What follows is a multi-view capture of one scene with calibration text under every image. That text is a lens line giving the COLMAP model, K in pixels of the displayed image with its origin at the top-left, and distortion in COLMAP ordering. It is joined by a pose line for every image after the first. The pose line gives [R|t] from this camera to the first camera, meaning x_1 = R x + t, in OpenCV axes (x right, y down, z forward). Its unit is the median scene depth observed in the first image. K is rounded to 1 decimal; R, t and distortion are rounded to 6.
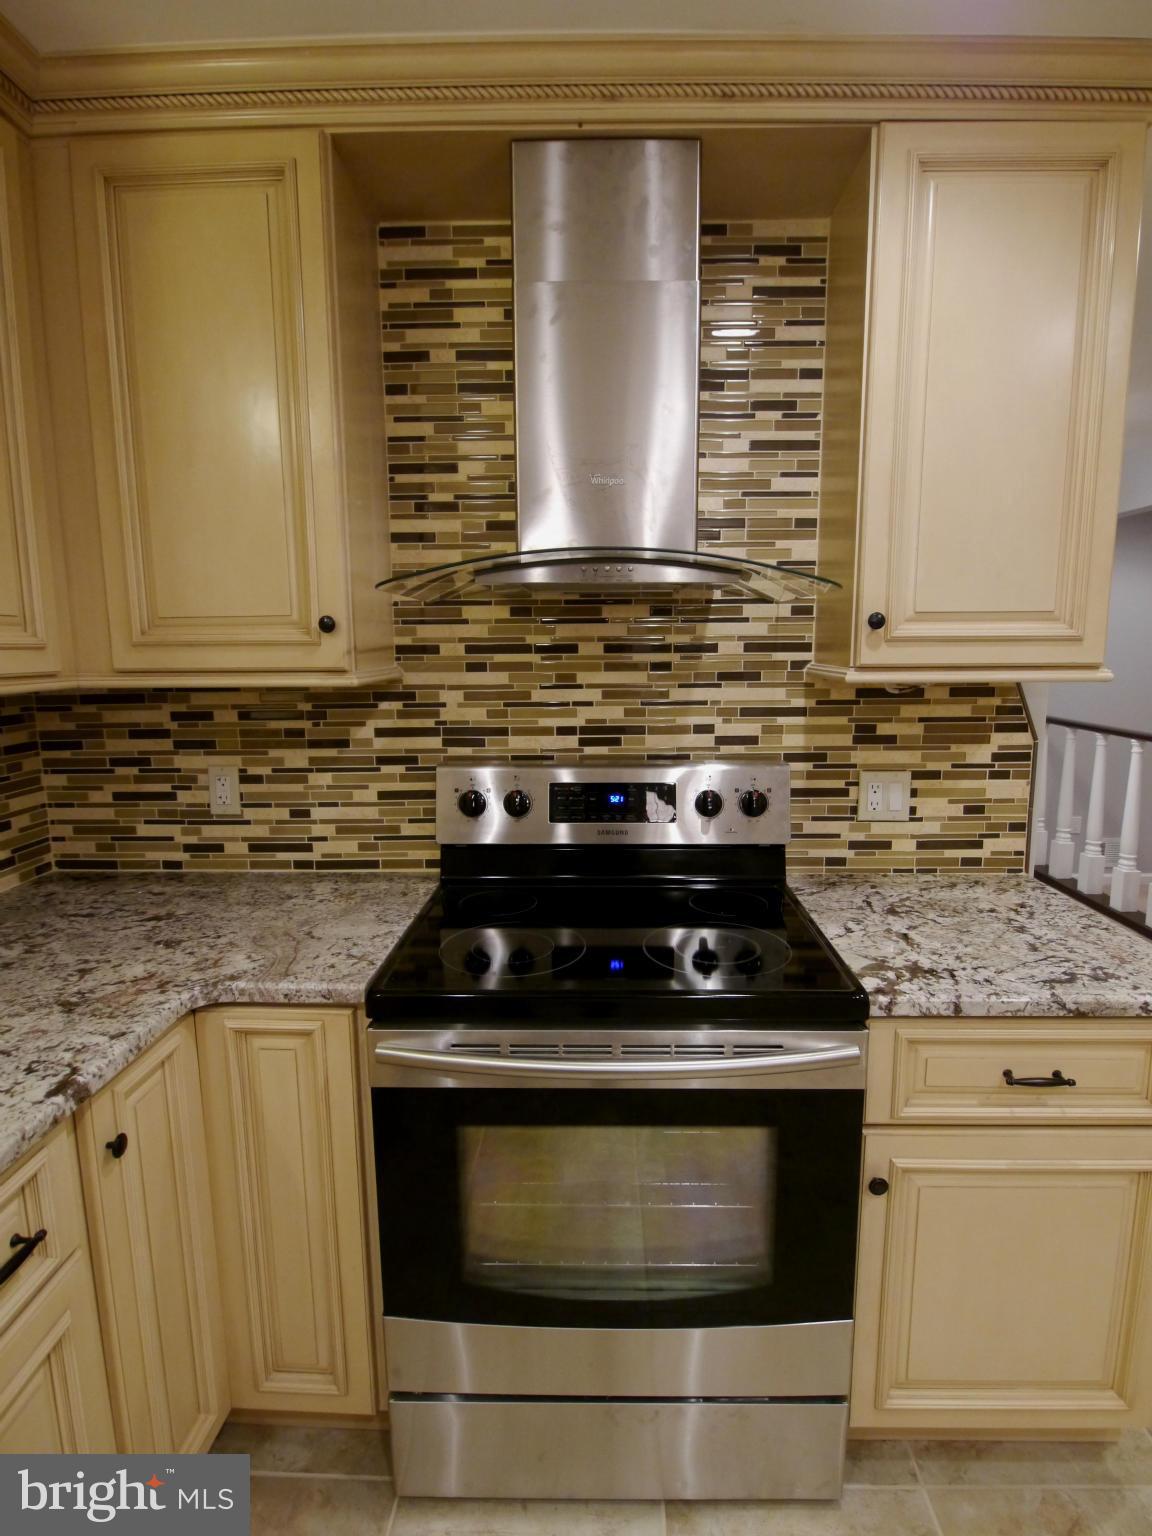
lens RADIAL K [[805.7, 0, 589.9], [0, 805.7, 767.0], [0, 0, 1]] dist [-0.002954, -0.009851]
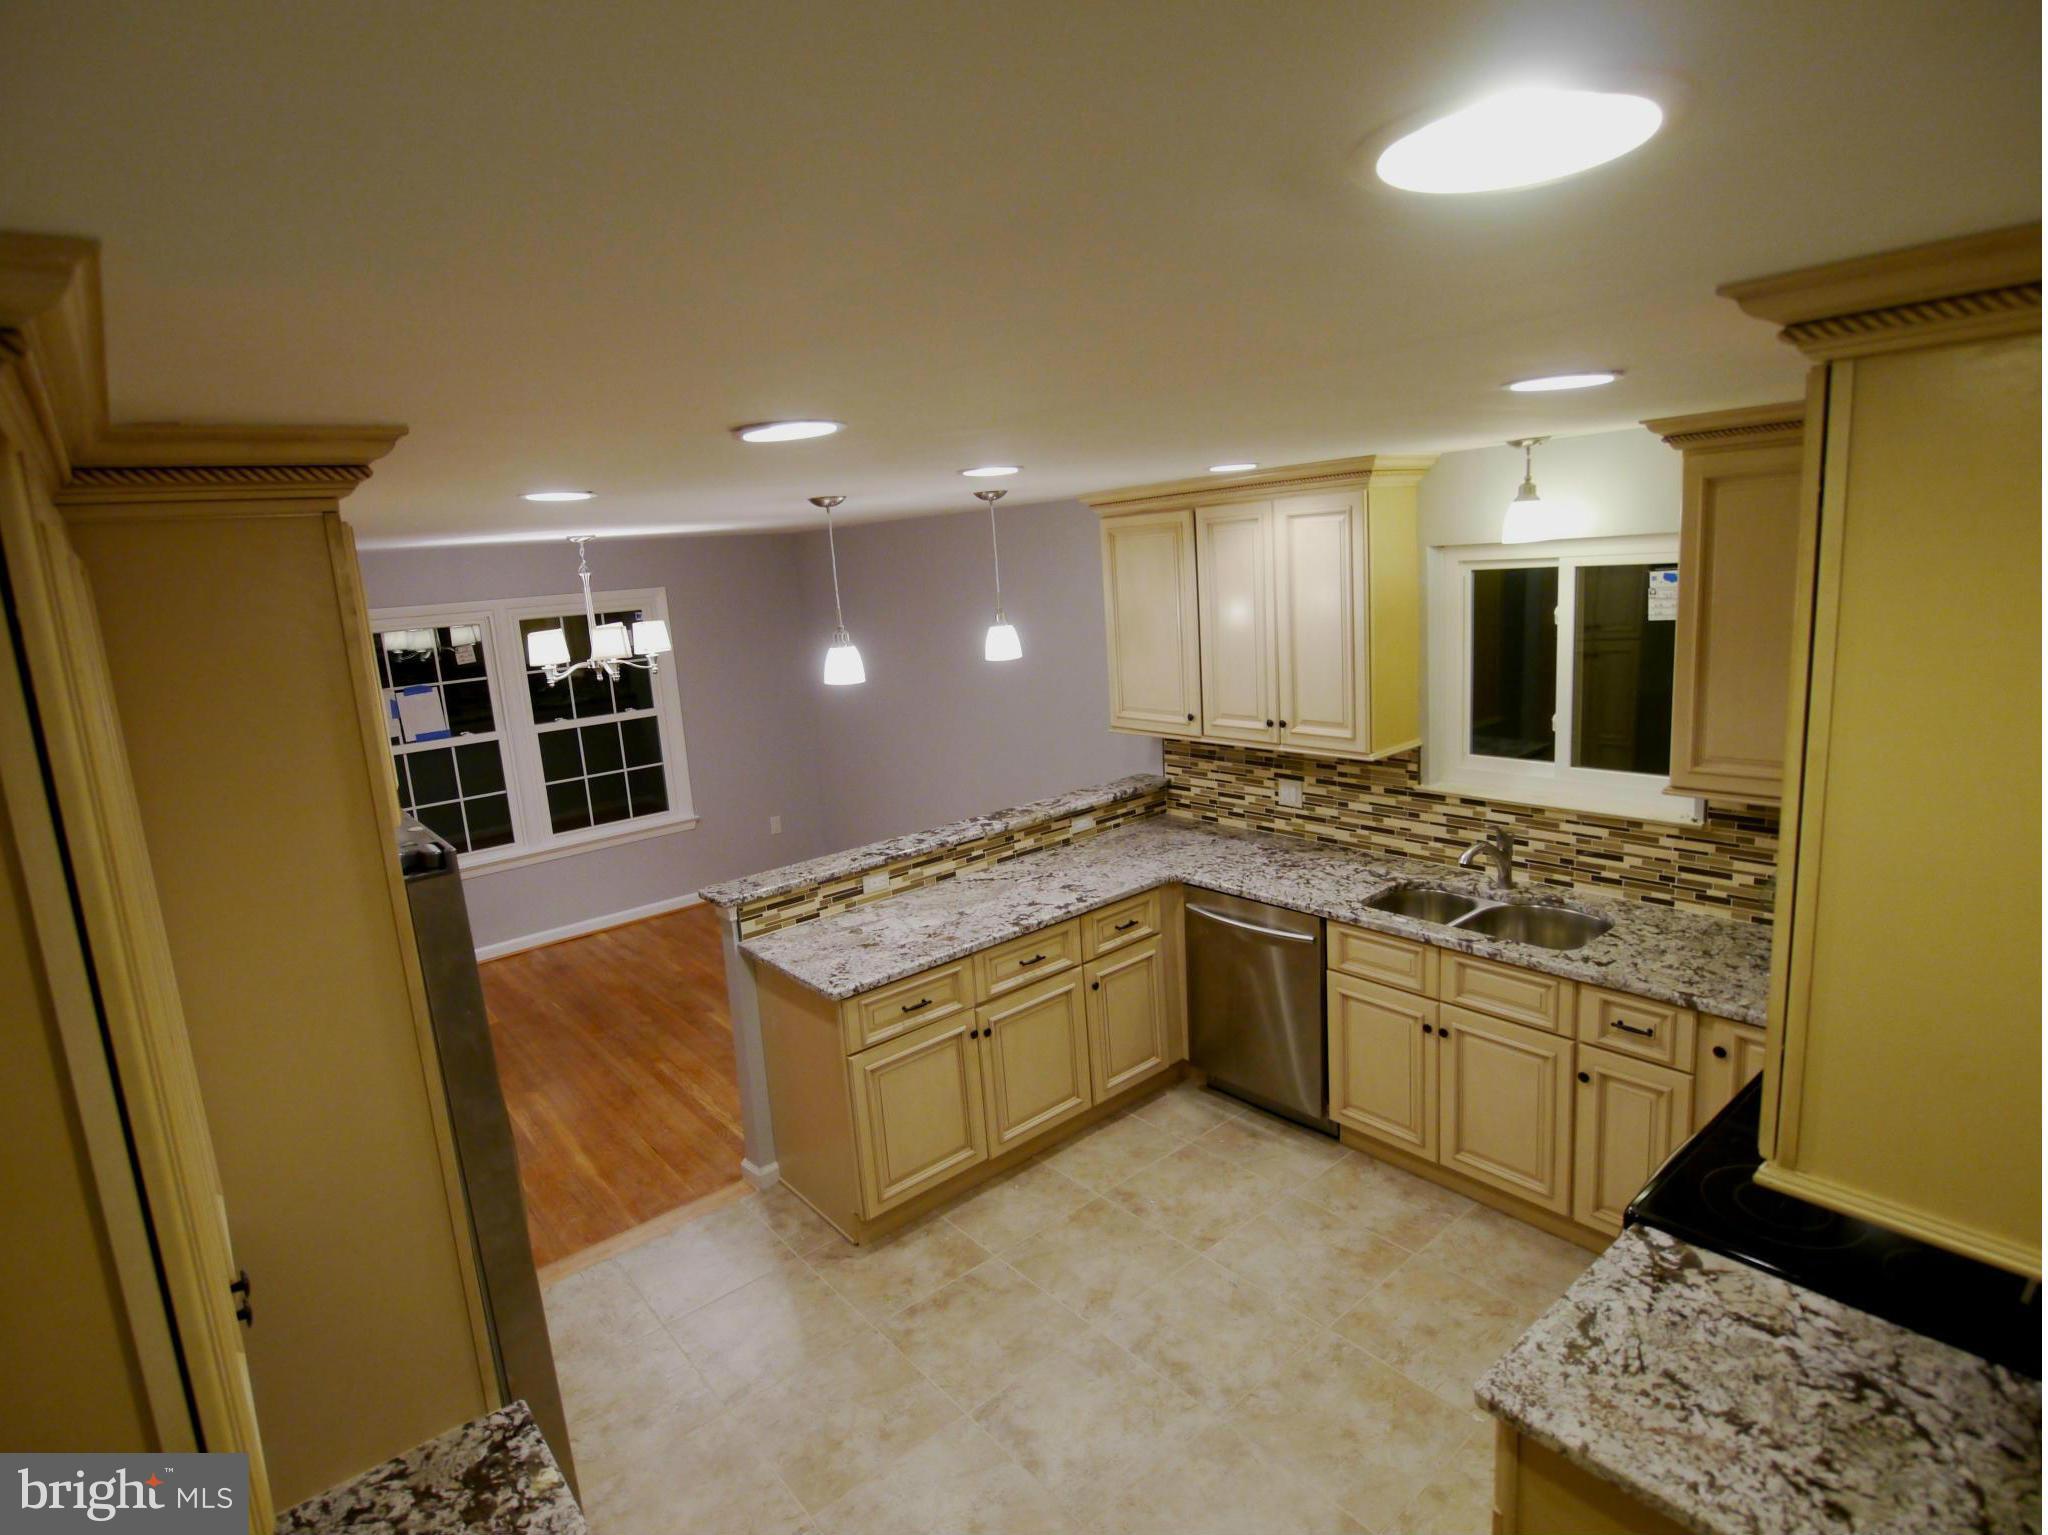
lens RADIAL K [[1074.2, 0, 1012.0], [0, 1074.2, 759.6], [0, 0, 1]] dist [-0.002954, -0.009851]
pose [[-0.762433, 0.179920, -0.621550, 1.309358], [-0.021683, 0.952922, 0.302440, -0.564081], [0.646703, 0.244067, -0.722638, 0.949013]]
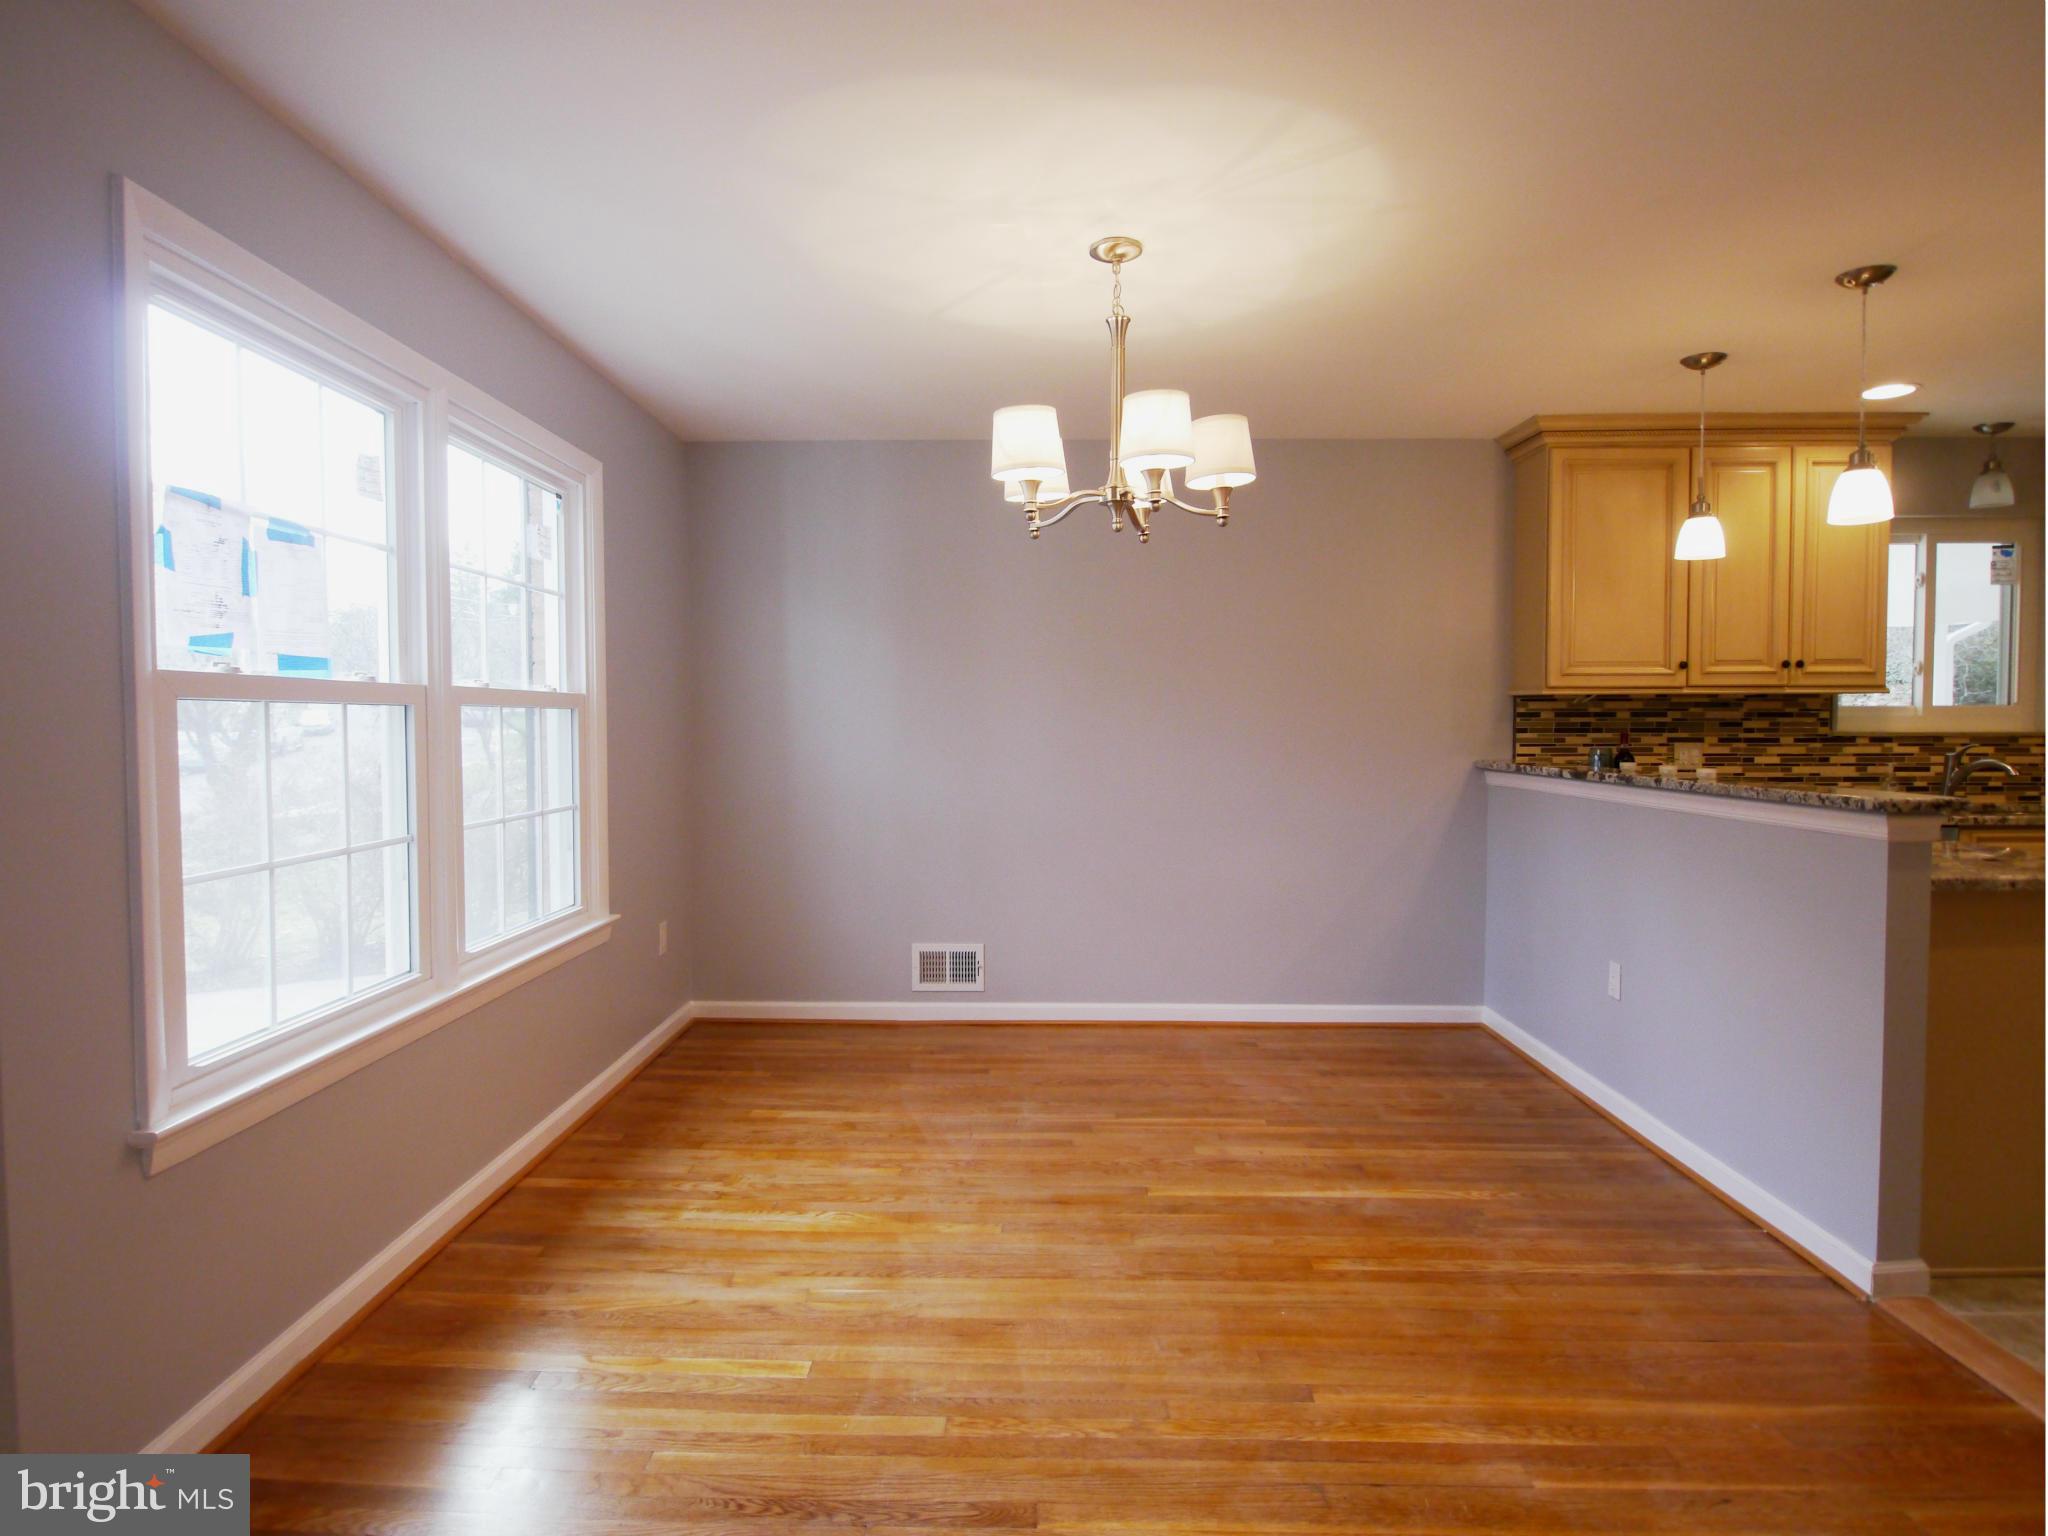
lens RADIAL K [[1139.5, 0, 1006.4], [0, 1139.5, 766.1], [0, 0, 1]] dist [-0.012053, -0.004488]
pose [[-0.008265, 0.047373, -0.998843, 1.883655], [-0.148219, 0.987785, 0.048075, 0.386538], [0.988920, 0.148445, -0.001143, -1.972007]]
